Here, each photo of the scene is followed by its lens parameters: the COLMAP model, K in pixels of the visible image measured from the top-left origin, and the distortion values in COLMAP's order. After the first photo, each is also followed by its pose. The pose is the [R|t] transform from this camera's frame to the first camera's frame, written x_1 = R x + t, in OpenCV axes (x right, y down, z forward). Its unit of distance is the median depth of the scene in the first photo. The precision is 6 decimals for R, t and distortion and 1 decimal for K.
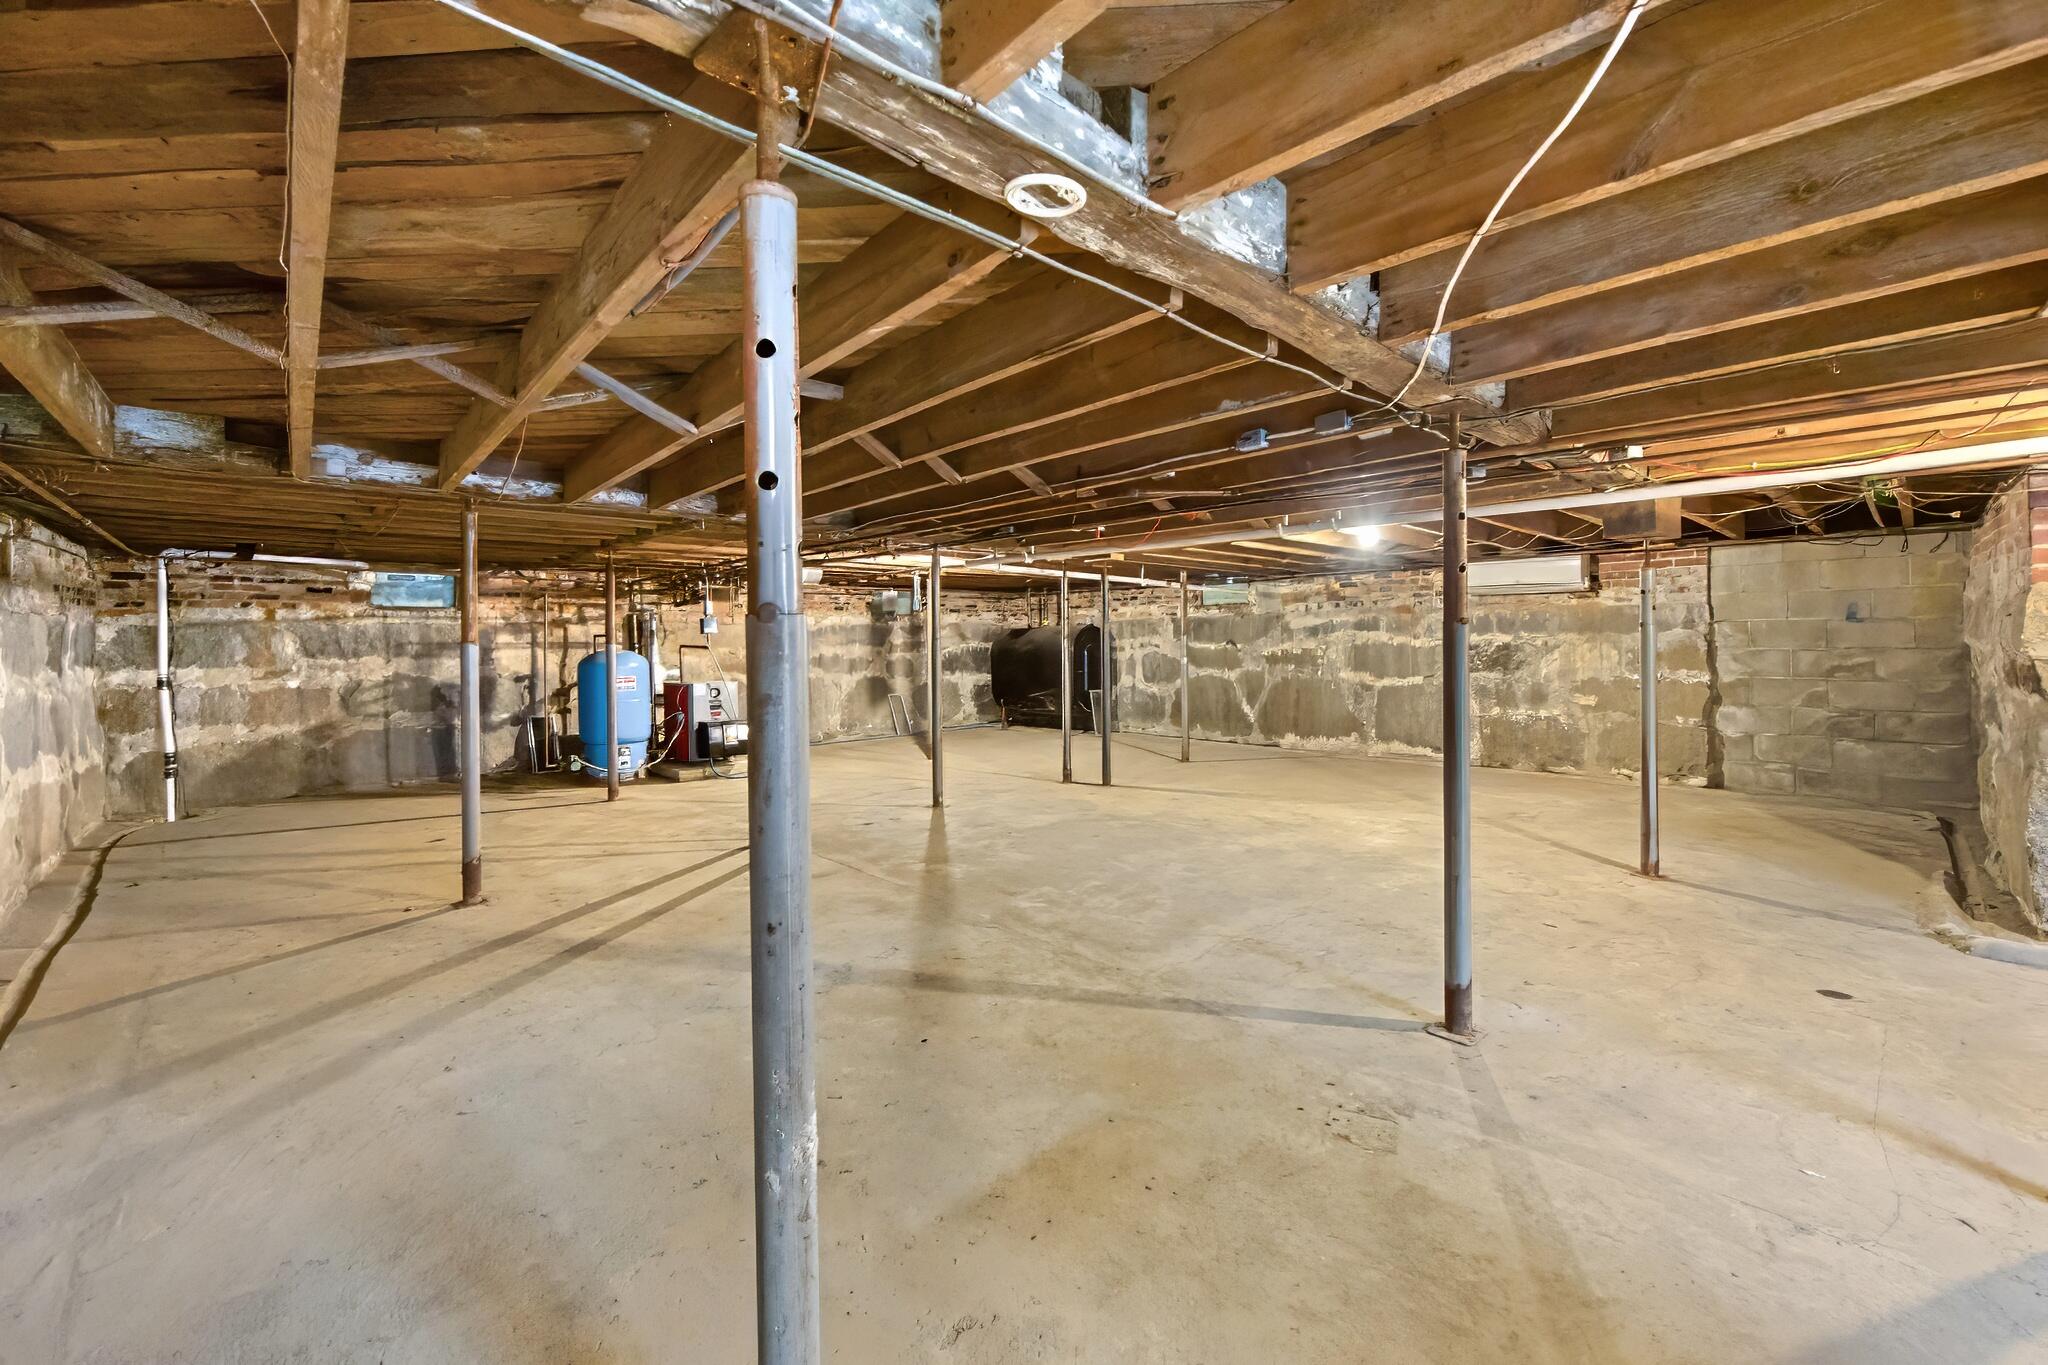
lens RADIAL K [[823.9, 0, 1026.8], [0, 823.9, 647.5], [0, 0, 1]] dist [-0.000466, 0.000103]
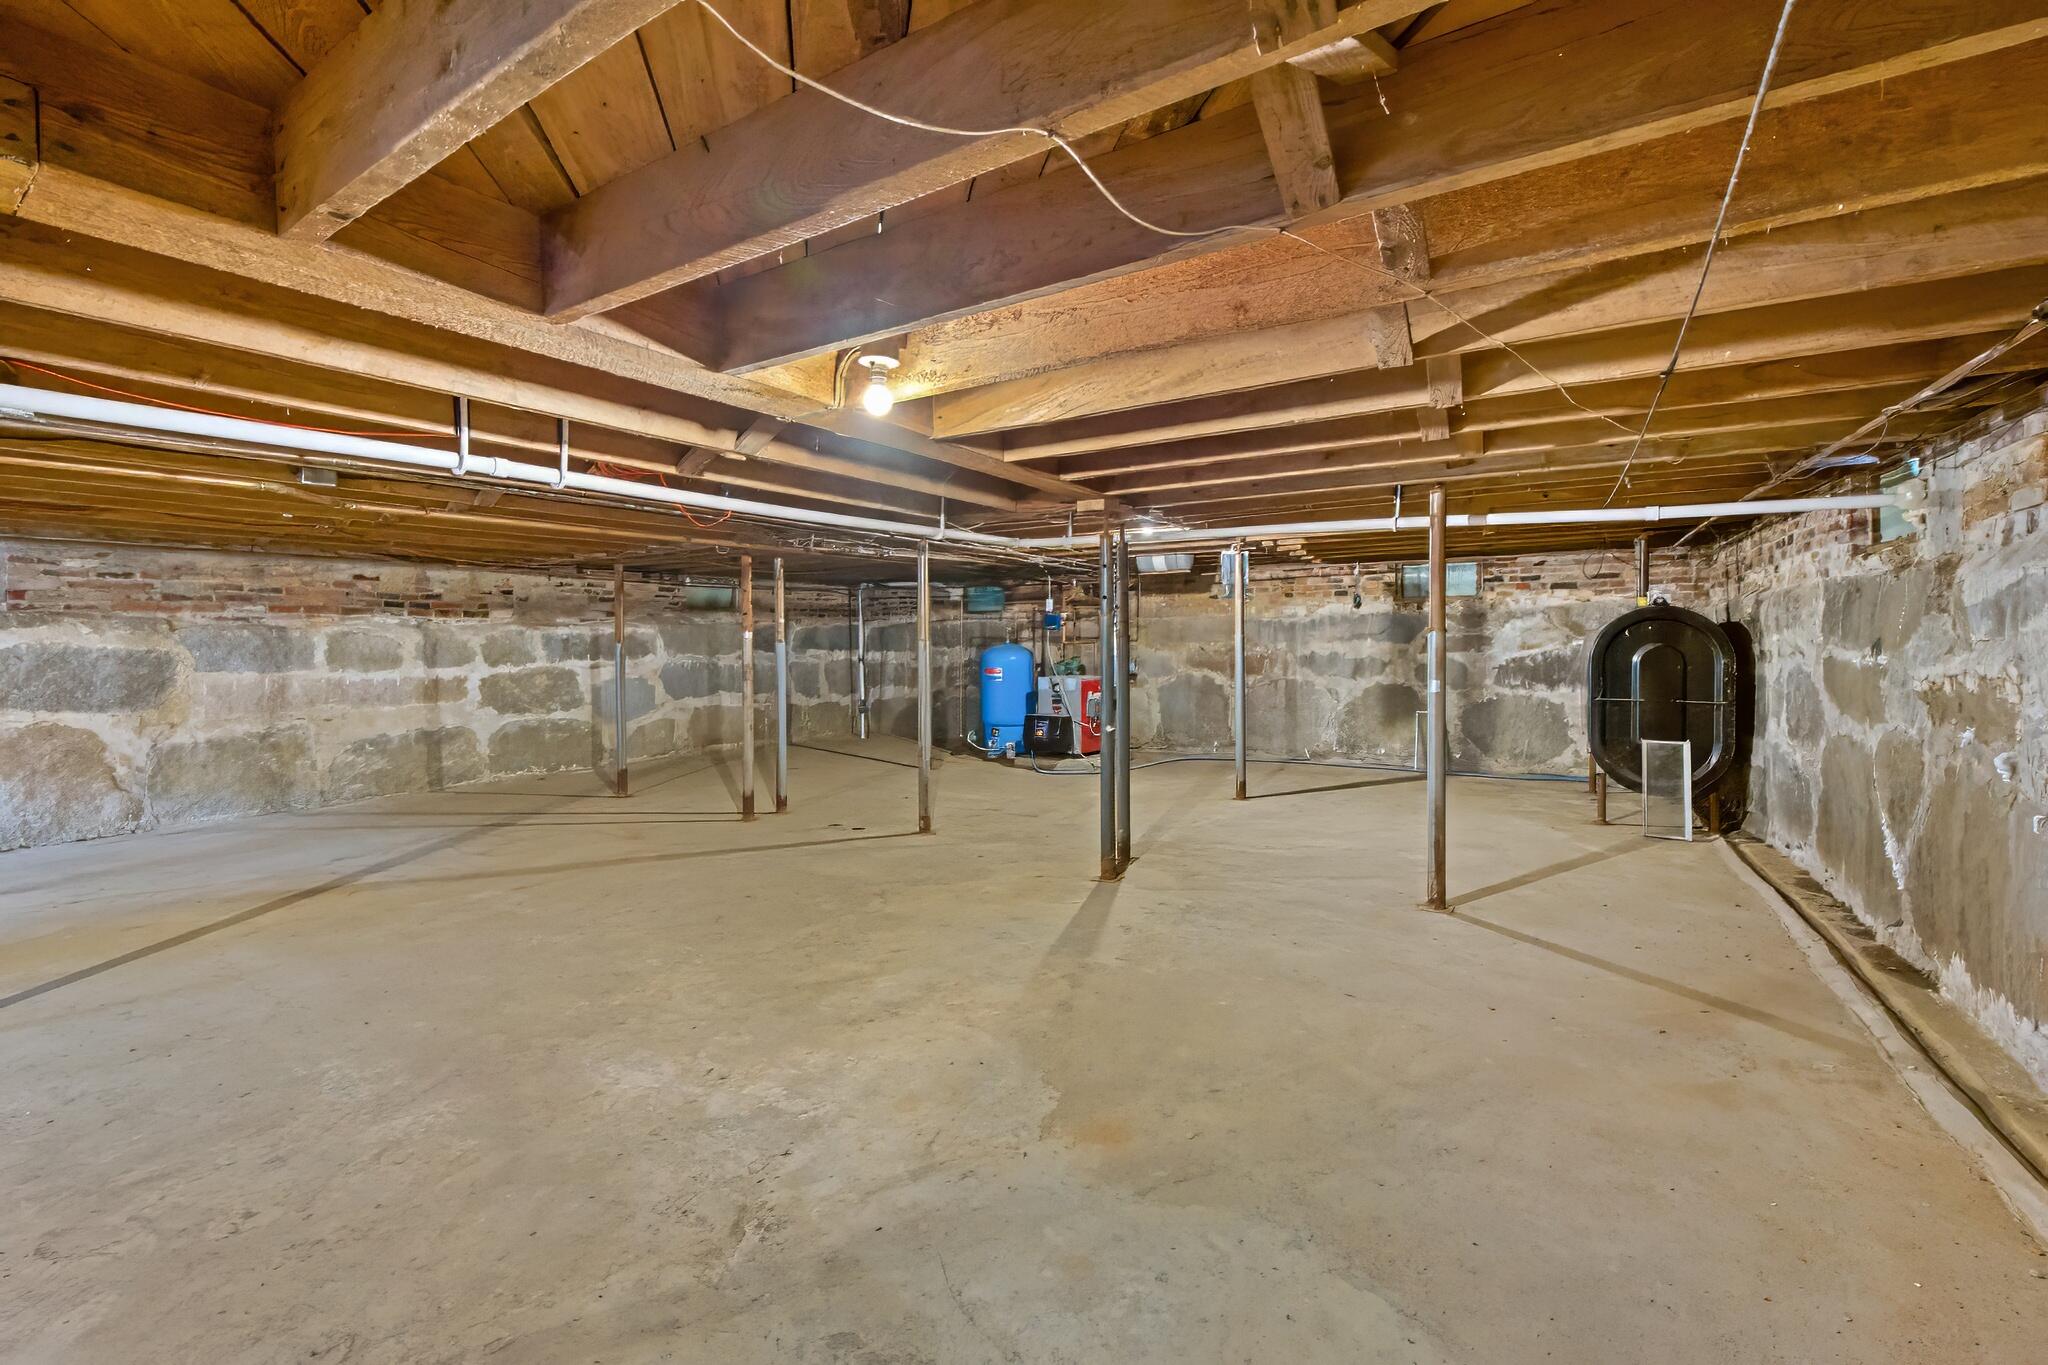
lens RADIAL K [[823.9, 0, 1026.8], [0, 823.9, 647.5], [0, 0, 1]] dist [-0.000466, 0.000103]
pose [[0.272691, 0.021366, -0.961865, 0.436952], [-0.000733, 0.999758, 0.022000, -0.013276], [0.962101, -0.005294, 0.272640, 0.502720]]
